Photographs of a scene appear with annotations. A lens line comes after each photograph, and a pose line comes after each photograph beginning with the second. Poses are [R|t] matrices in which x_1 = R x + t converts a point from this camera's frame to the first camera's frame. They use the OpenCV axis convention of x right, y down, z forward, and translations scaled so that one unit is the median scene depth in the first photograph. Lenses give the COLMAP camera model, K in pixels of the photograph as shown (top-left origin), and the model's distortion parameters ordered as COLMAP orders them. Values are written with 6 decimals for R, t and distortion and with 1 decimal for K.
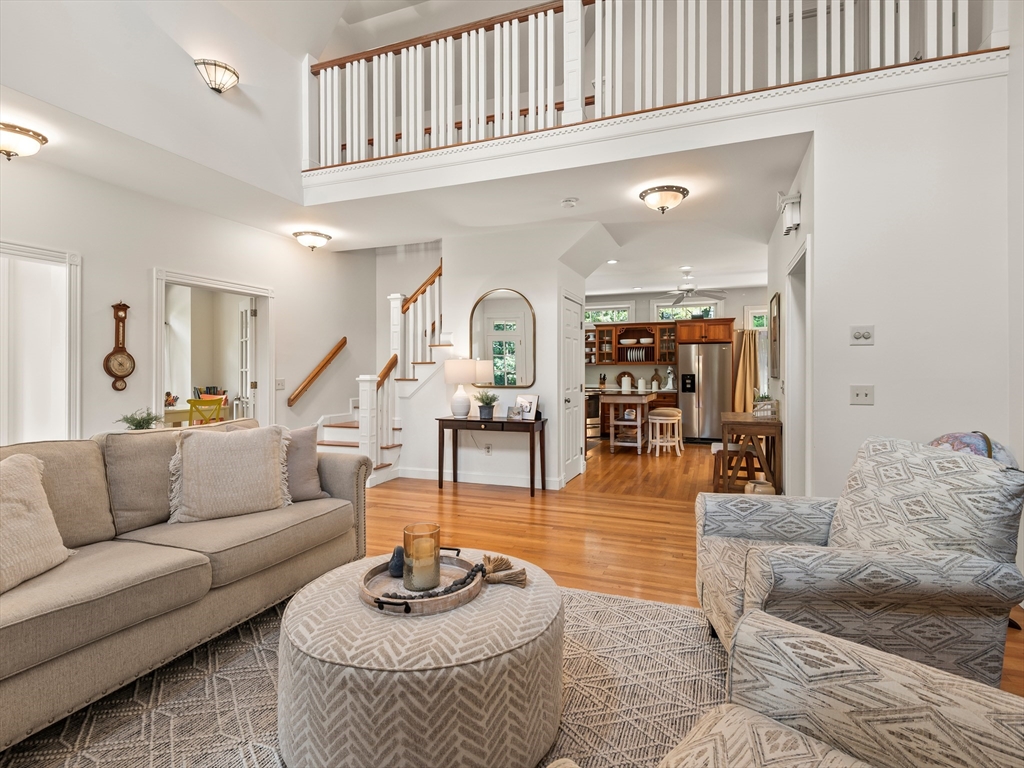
lens RADIAL K [[539.0, 0, 510.5], [0, 539.0, 368.5], [0, 0, 1]] dist [0.002283, -0.000218]
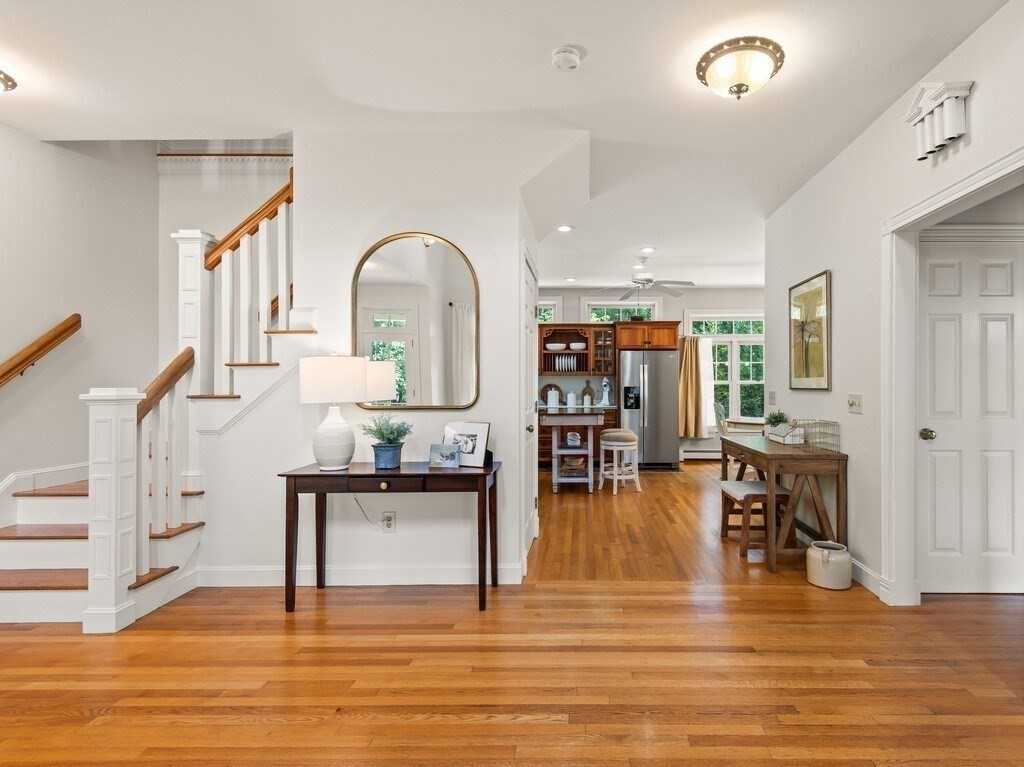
lens RADIAL K [[532.7, 0, 588.2], [0, 532.7, 383.3], [0, 0, 1]] dist [0.010768, -0.000753]
pose [[0.929290, -0.000022, 0.369350, -0.049448], [-0.000027, 1.000000, 0.000127, 0.007576], [-0.369350, -0.000128, 0.929290, 0.385565]]
